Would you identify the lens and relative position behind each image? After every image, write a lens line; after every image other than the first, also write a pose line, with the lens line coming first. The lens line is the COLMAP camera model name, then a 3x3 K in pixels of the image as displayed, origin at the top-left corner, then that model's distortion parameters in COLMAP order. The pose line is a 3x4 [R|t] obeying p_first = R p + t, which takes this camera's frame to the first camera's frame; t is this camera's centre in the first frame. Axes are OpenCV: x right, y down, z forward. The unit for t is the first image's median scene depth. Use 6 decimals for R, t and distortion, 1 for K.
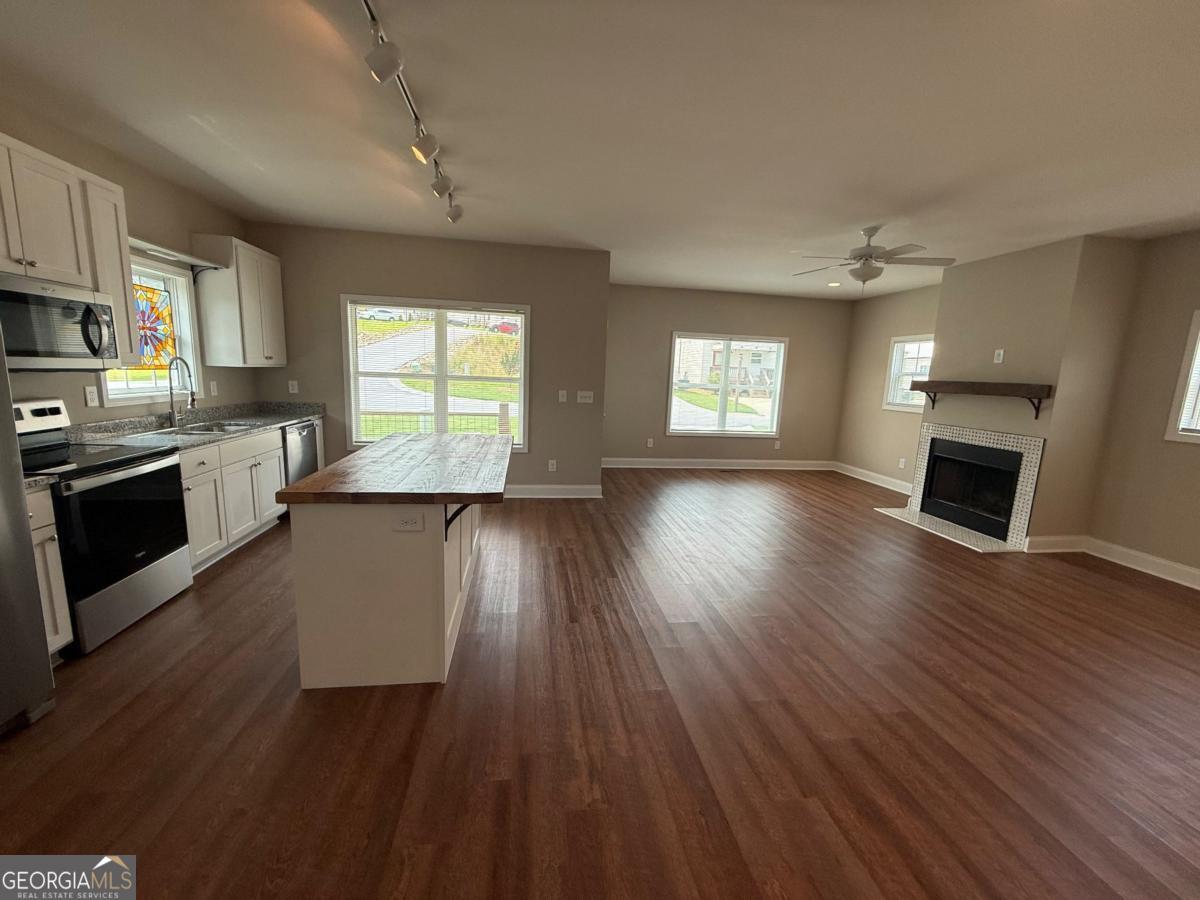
lens RADIAL K [[477.2, 0, 600.0], [0, 477.2, 450.0], [0, 0, 1]] dist [0.001240, 0.000085]
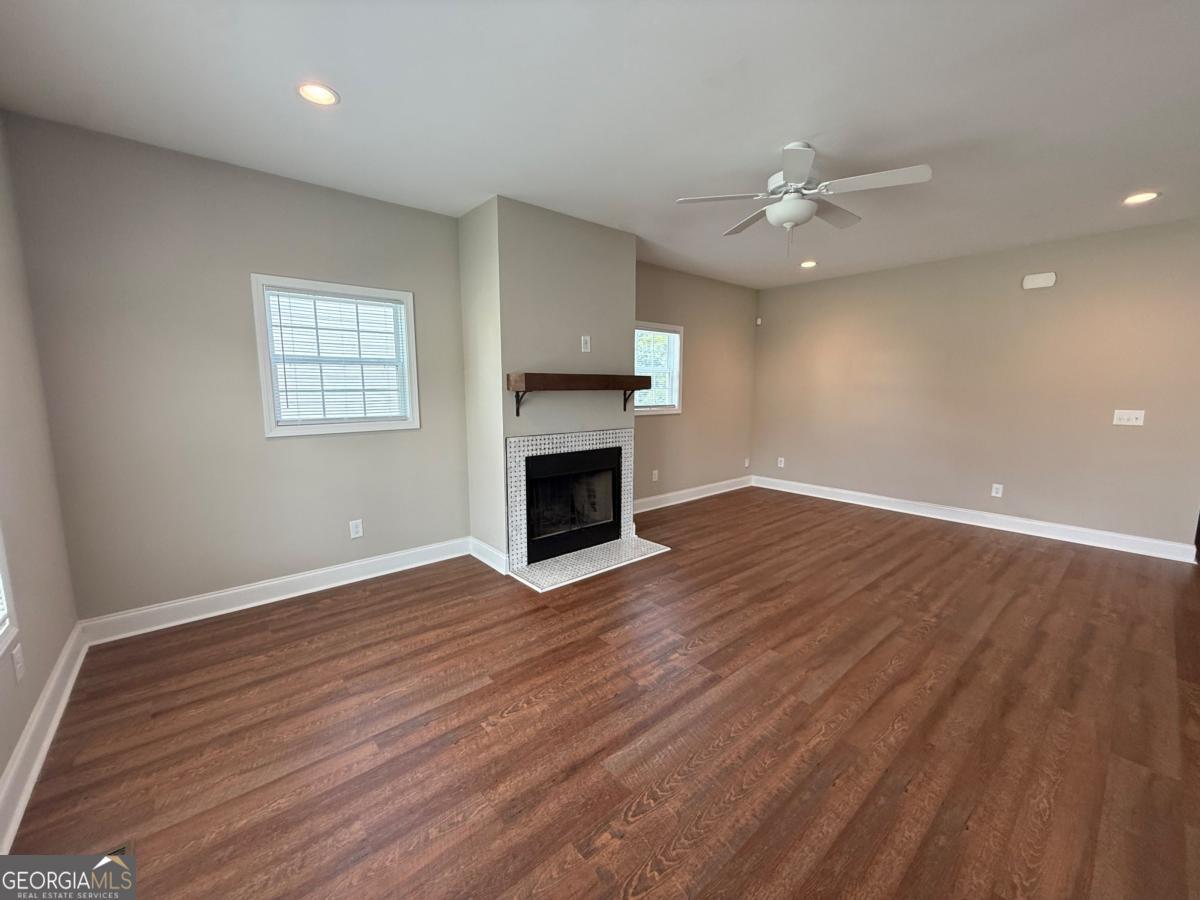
lens RADIAL K [[477.2, 0, 600.0], [0, 477.2, 450.0], [0, 0, 1]] dist [0.001240, 0.000085]
pose [[-0.521997, -0.147590, 0.840081, 0.081009], [0.120656, 0.962235, 0.244022, -0.219427], [-0.844370, 0.228739, -0.484476, 1.437738]]
